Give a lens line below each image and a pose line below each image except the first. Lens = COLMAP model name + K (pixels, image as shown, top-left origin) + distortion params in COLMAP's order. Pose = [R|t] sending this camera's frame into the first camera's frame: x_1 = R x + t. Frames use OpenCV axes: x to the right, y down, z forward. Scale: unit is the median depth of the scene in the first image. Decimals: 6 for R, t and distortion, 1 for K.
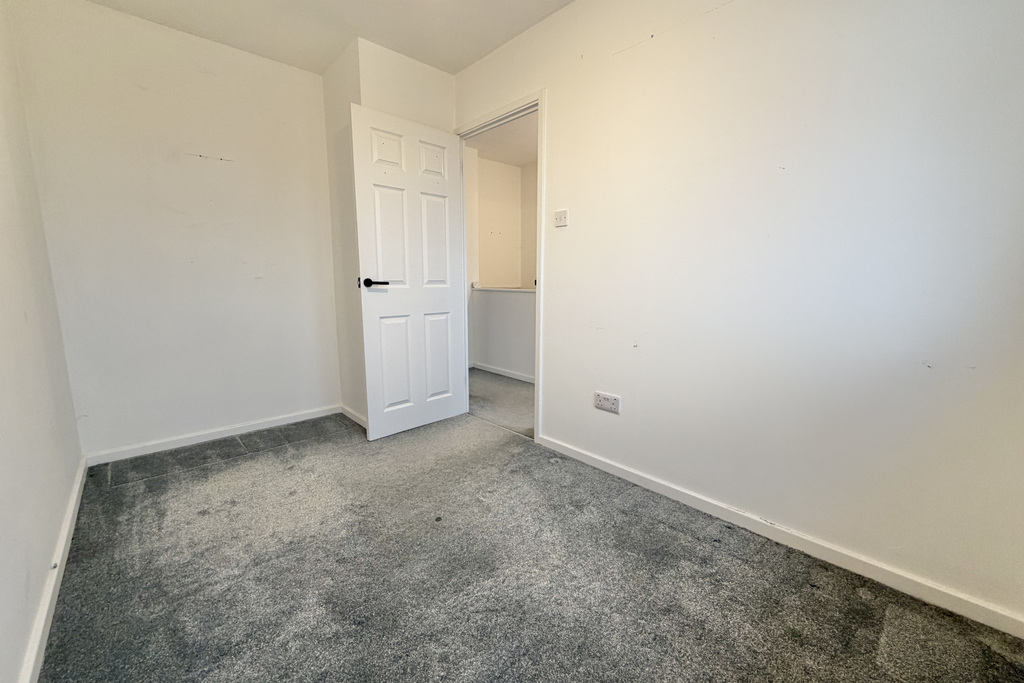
lens RADIAL K [[416.0, 0, 526.0], [0, 416.0, 344.9], [0, 0, 1]] dist [-0.000675, -0.000012]
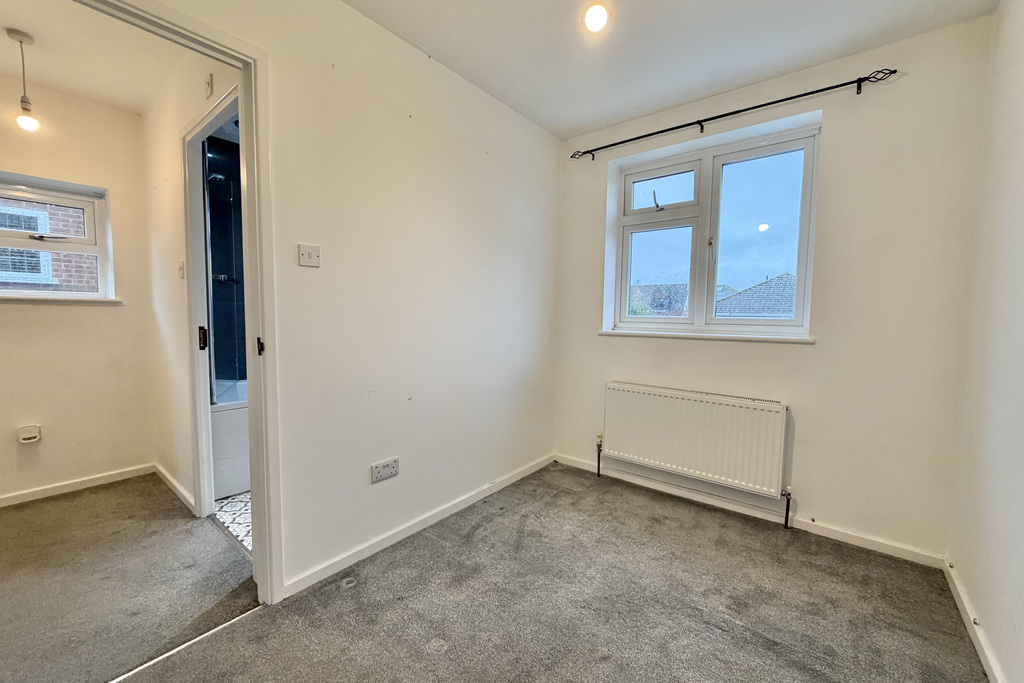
lens RADIAL K [[412.6, 0, 509.7], [0, 412.6, 342.5], [0, 0, 1]] dist [-0.000360, -0.000136]
pose [[-0.144101, -0.077293, 0.986540, -0.711558], [0.136267, 0.985897, 0.097147, -0.185916], [-0.980136, 0.148432, -0.131536, 0.814022]]
